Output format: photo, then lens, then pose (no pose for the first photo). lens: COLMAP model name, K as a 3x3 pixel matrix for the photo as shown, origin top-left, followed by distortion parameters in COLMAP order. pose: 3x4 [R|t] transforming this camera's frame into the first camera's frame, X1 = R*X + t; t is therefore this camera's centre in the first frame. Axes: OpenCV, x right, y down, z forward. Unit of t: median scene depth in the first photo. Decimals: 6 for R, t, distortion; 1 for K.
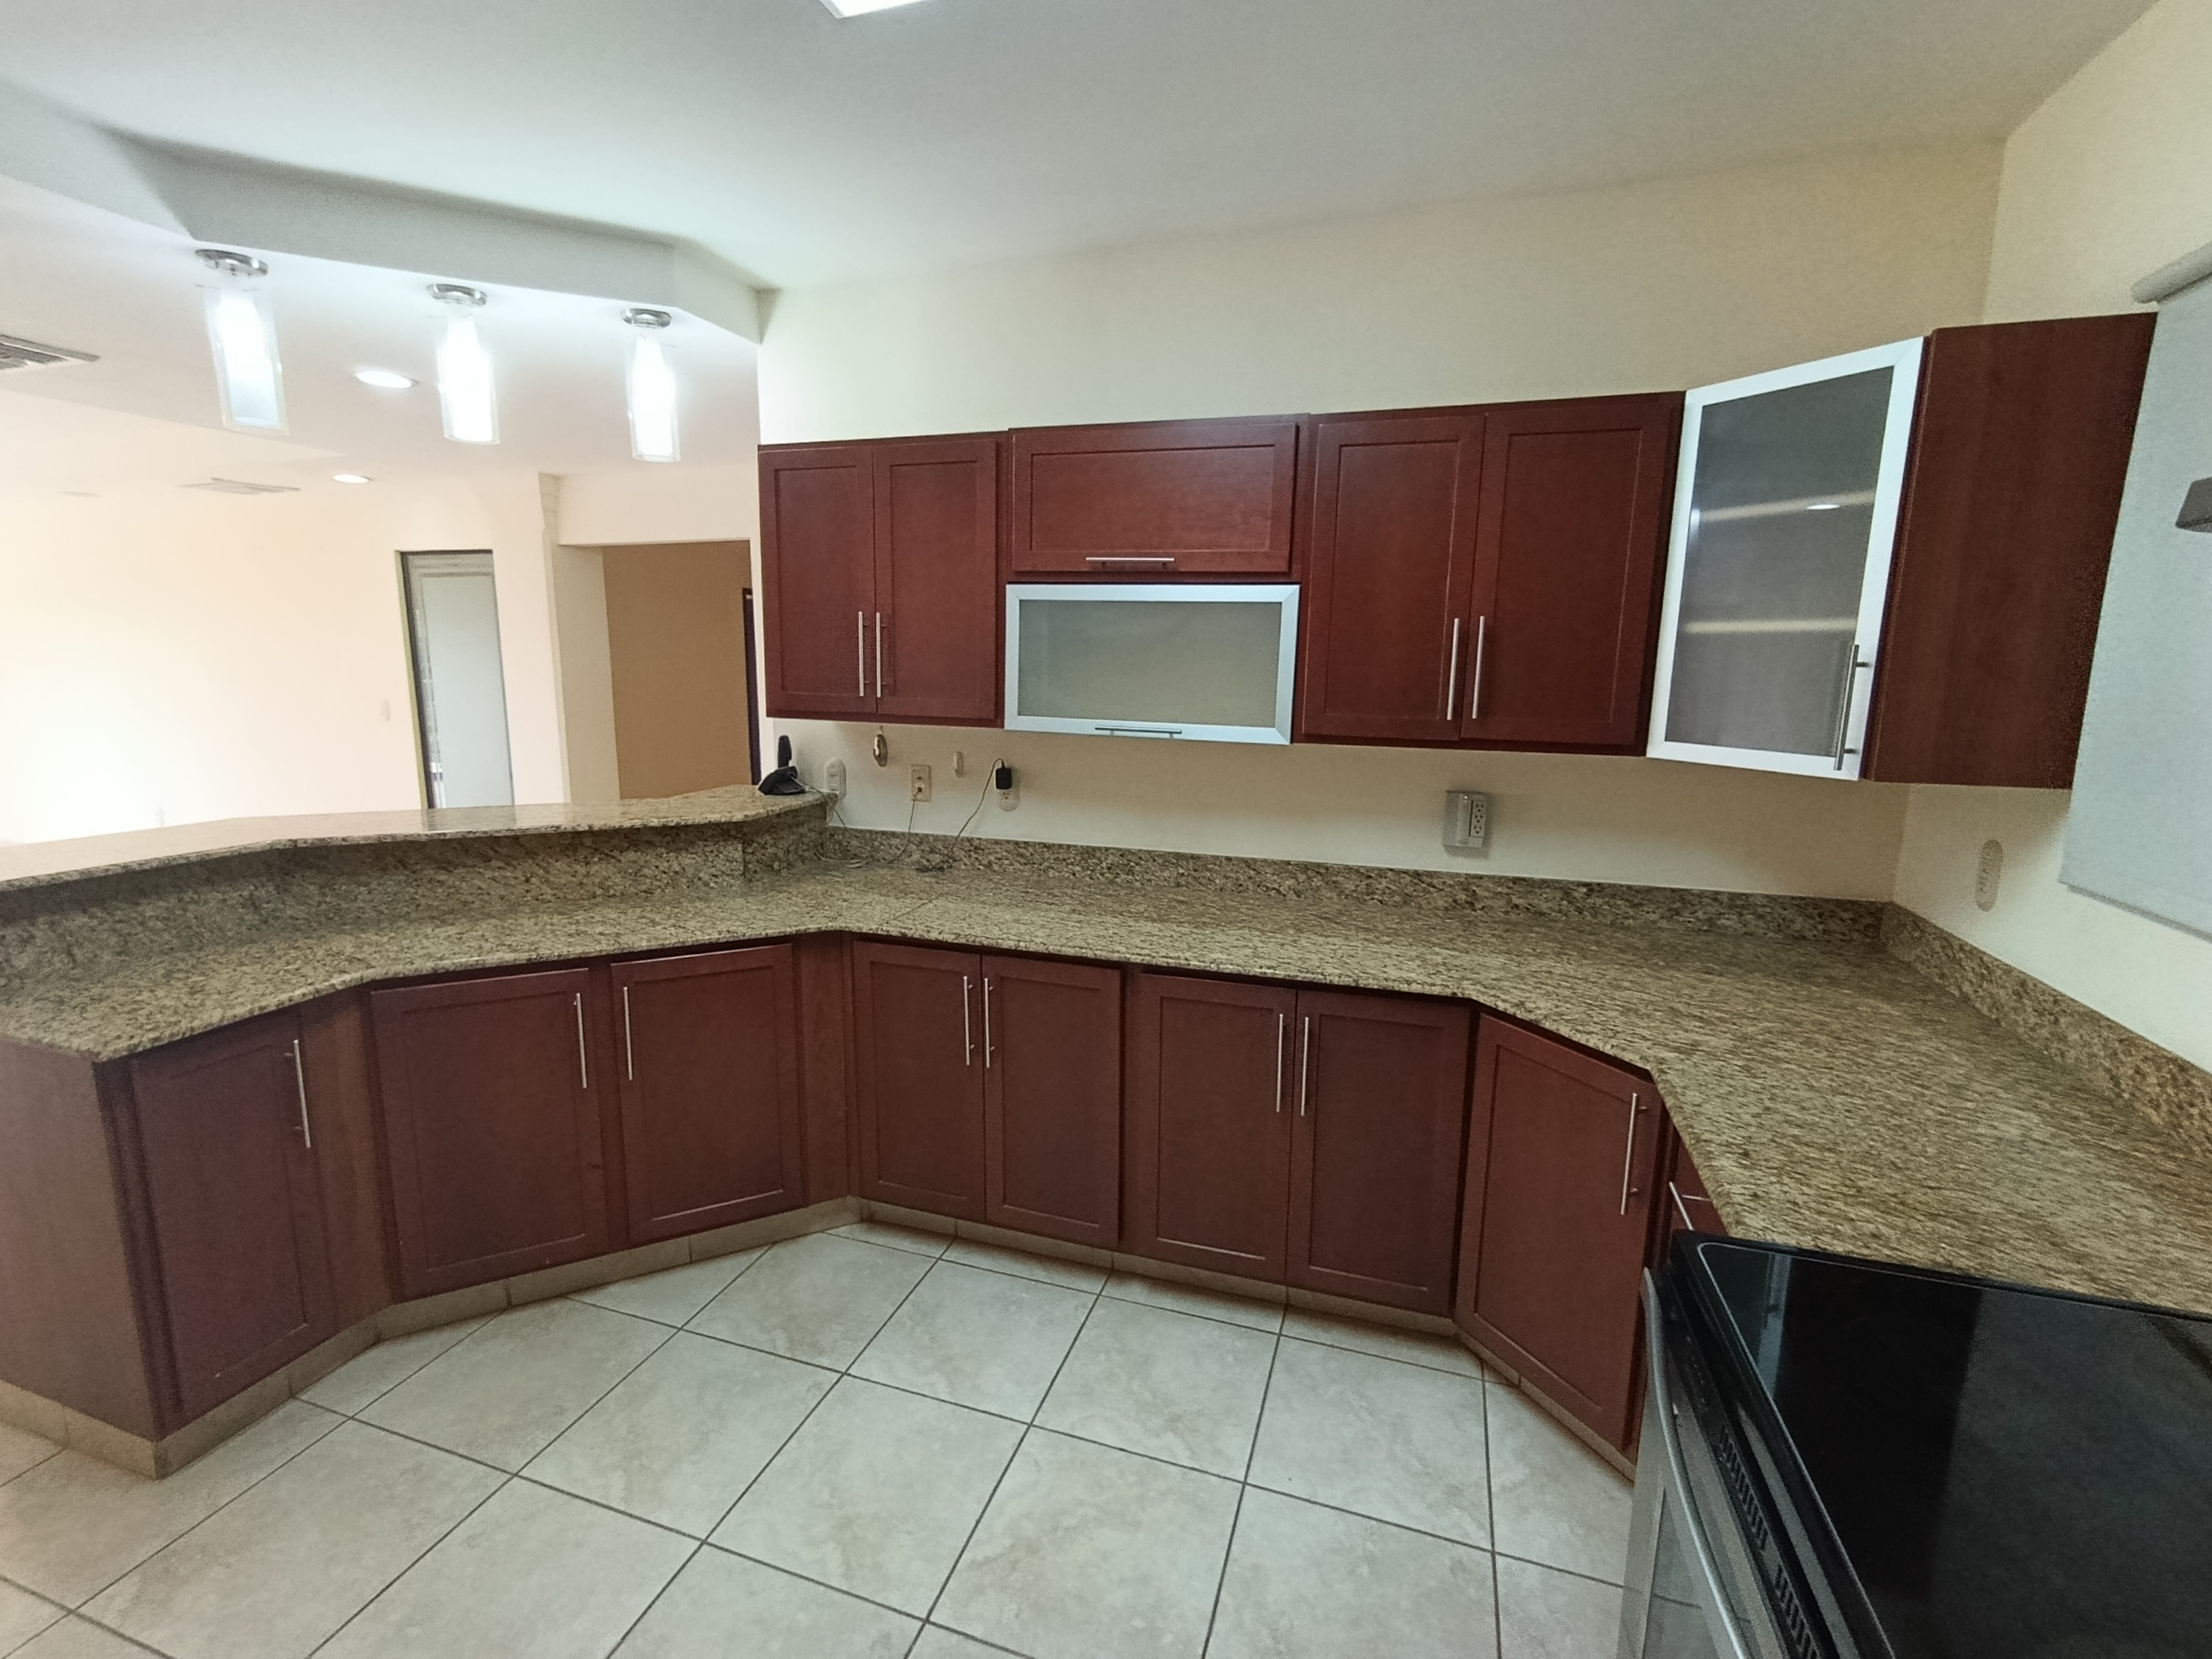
lens RADIAL K [[996.2, 0, 1096.3], [0, 996.2, 828.1], [0, 0, 1]] dist [-0.000851, -0.000075]
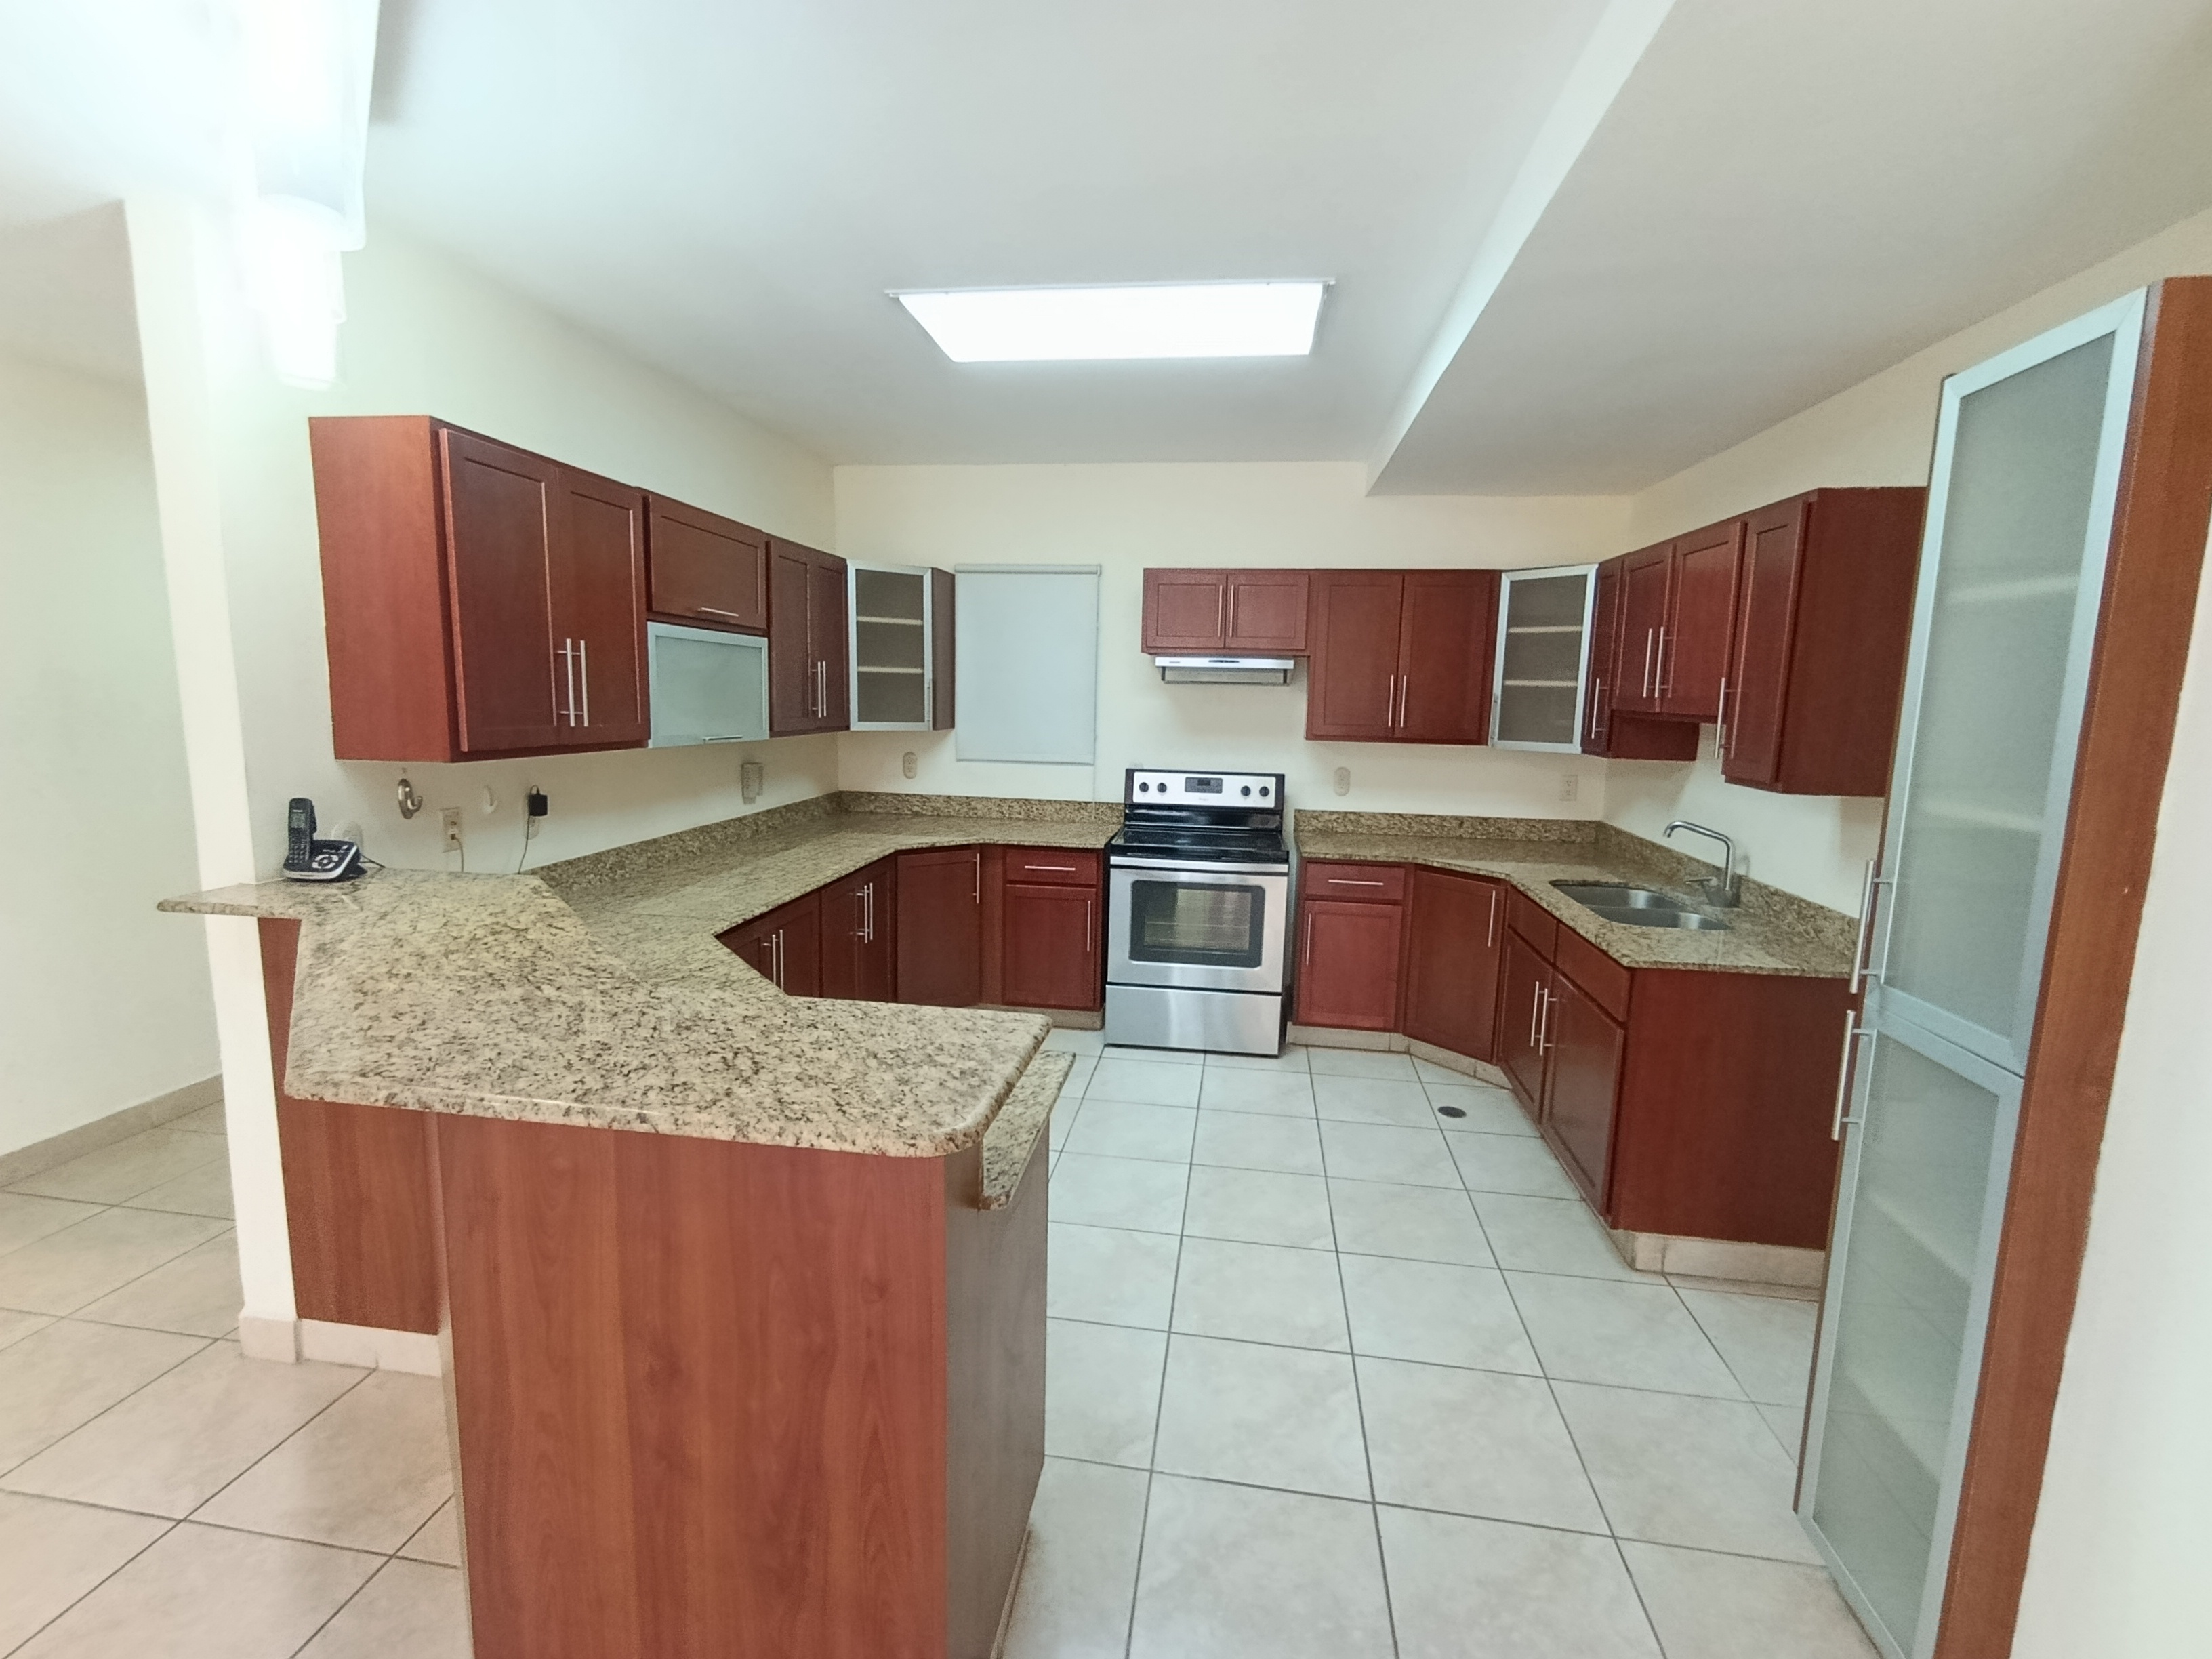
lens RADIAL K [[996.2, 0, 1096.3], [0, 996.2, 828.1], [0, 0, 1]] dist [-0.000851, -0.000075]
pose [[-0.171758, -0.155057, 0.972860, -1.301694], [0.140088, 0.973656, 0.179916, -0.143881], [-0.975128, 0.167188, -0.145511, 0.688860]]
